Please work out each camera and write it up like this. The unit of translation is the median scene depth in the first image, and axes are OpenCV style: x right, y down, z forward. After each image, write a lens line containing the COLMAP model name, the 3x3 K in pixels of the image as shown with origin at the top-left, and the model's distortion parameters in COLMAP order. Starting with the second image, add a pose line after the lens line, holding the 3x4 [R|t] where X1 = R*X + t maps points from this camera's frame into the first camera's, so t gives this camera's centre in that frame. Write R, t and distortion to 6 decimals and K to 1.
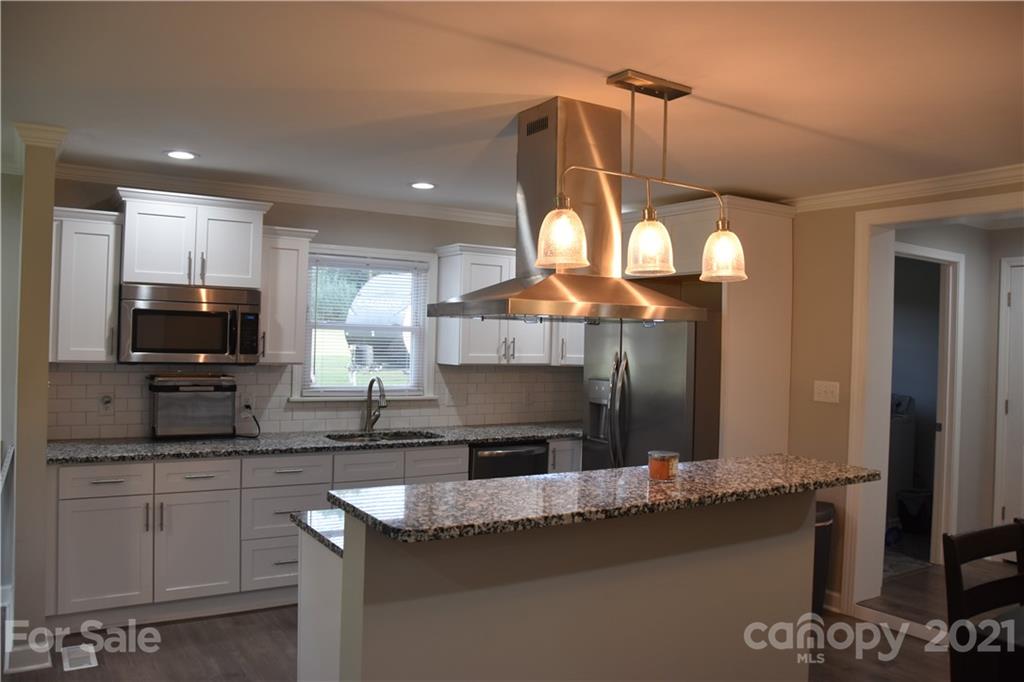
lens RADIAL K [[806.0, 0, 505.3], [0, 806.0, 333.2], [0, 0, 1]] dist [-0.159331, 0.102368]
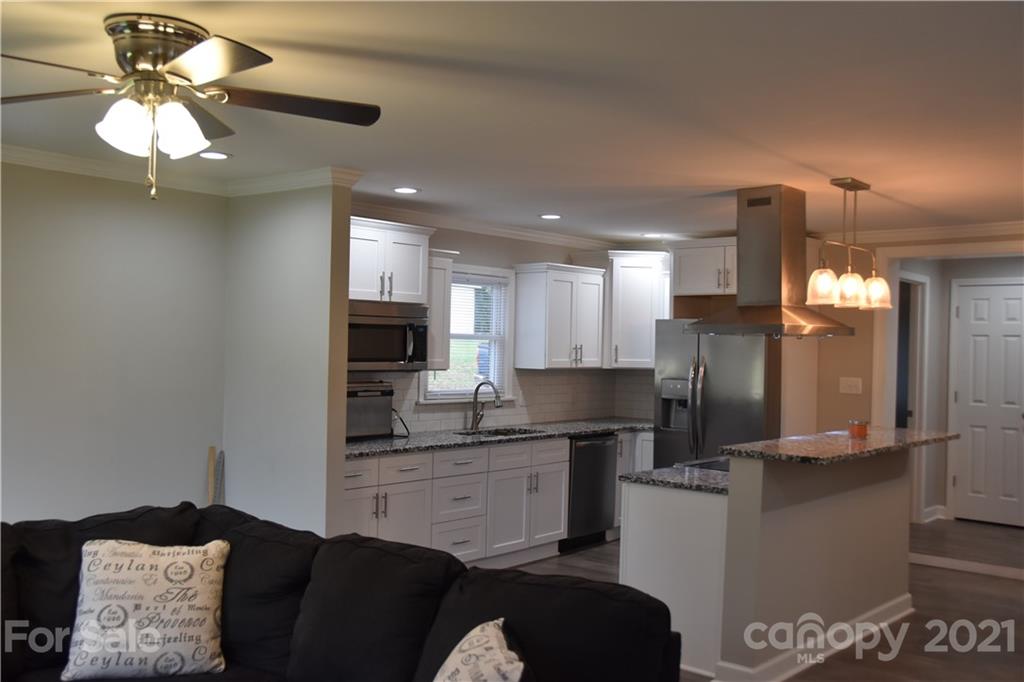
lens RADIAL K [[986.1, 0, 506.4], [0, 986.1, 337.3], [0, 0, 1]] dist [-0.043891, 0.000000]
pose [[0.957348, -0.004675, 0.288899, -0.597645], [0.002869, 0.999974, 0.006677, -0.017470], [-0.288923, -0.005563, 0.957336, -0.376622]]
